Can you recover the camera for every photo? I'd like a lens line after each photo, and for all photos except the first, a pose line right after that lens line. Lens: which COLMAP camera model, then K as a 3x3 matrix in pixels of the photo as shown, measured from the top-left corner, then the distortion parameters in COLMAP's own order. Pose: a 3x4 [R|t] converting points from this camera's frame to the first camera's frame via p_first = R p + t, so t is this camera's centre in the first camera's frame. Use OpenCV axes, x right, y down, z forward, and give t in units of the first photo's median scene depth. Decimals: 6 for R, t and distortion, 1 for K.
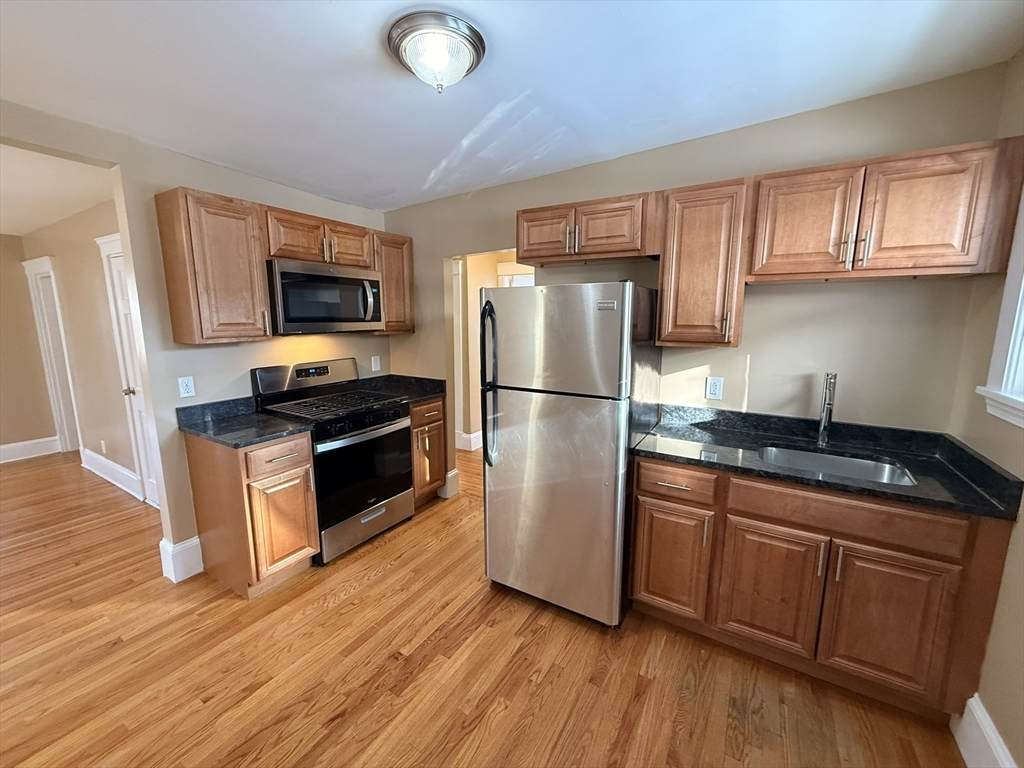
lens RADIAL K [[408.8, 0, 510.4], [0, 408.8, 381.7], [0, 0, 1]] dist [-0.000064, -0.000016]
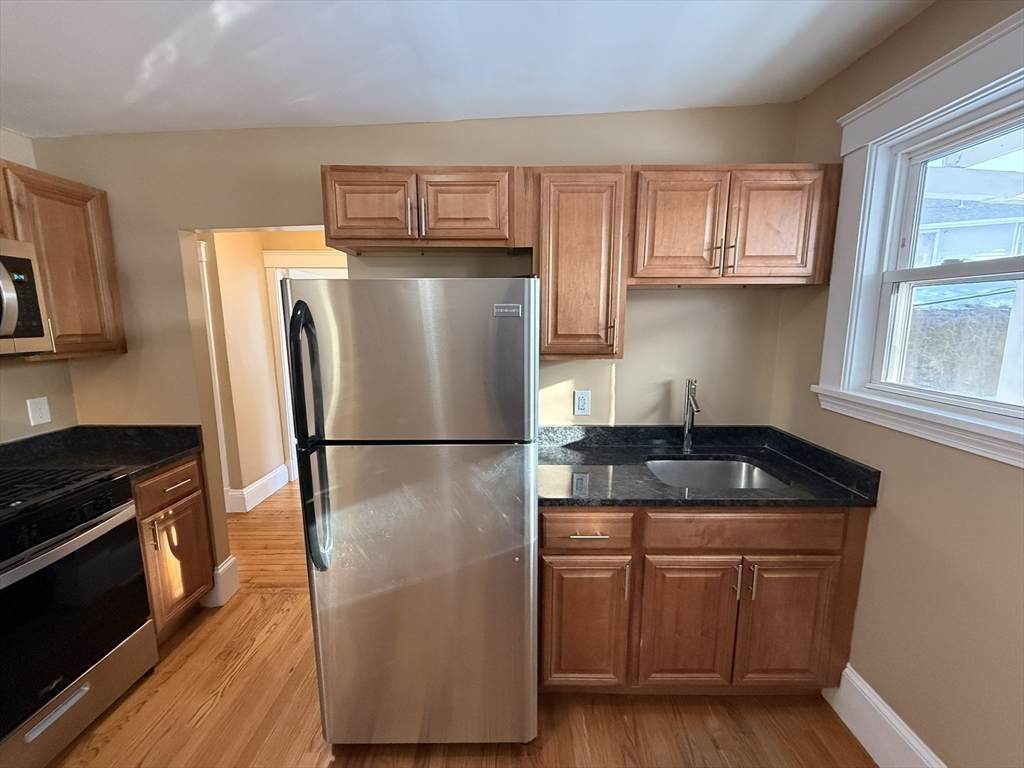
lens RADIAL K [[408.8, 0, 510.4], [0, 408.8, 381.7], [0, 0, 1]] dist [-0.000064, -0.000016]
pose [[0.857850, -0.081363, 0.507419, -0.092921], [0.085561, 0.996219, 0.015090, -0.059366], [-0.506728, 0.030470, 0.861567, 0.313341]]
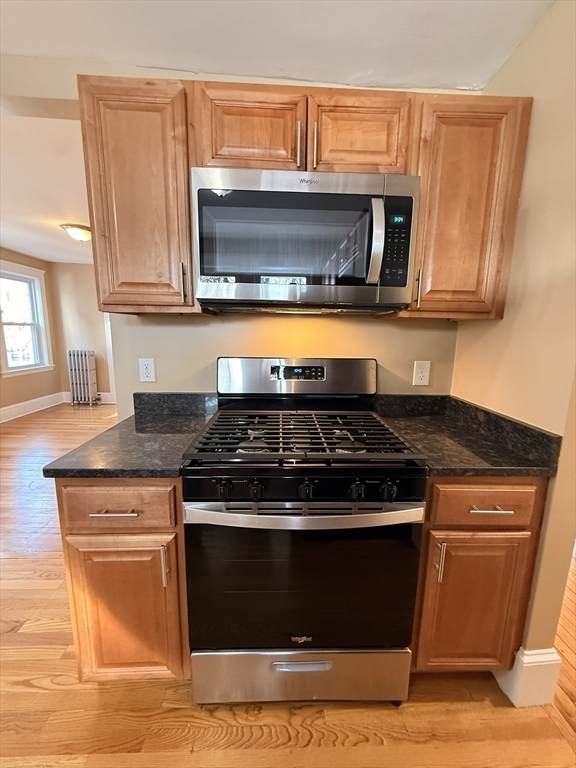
lens RADIAL K [[306.6, 0, 289.0], [0, 306.6, 382.8], [0, 0, 1]] dist [-0.000064, -0.000016]
pose [[0.551956, 0.147126, -0.820792, -0.105294], [-0.148961, 0.985876, 0.076545, -0.056837], [0.820461, 0.080017, 0.566076, 0.930126]]
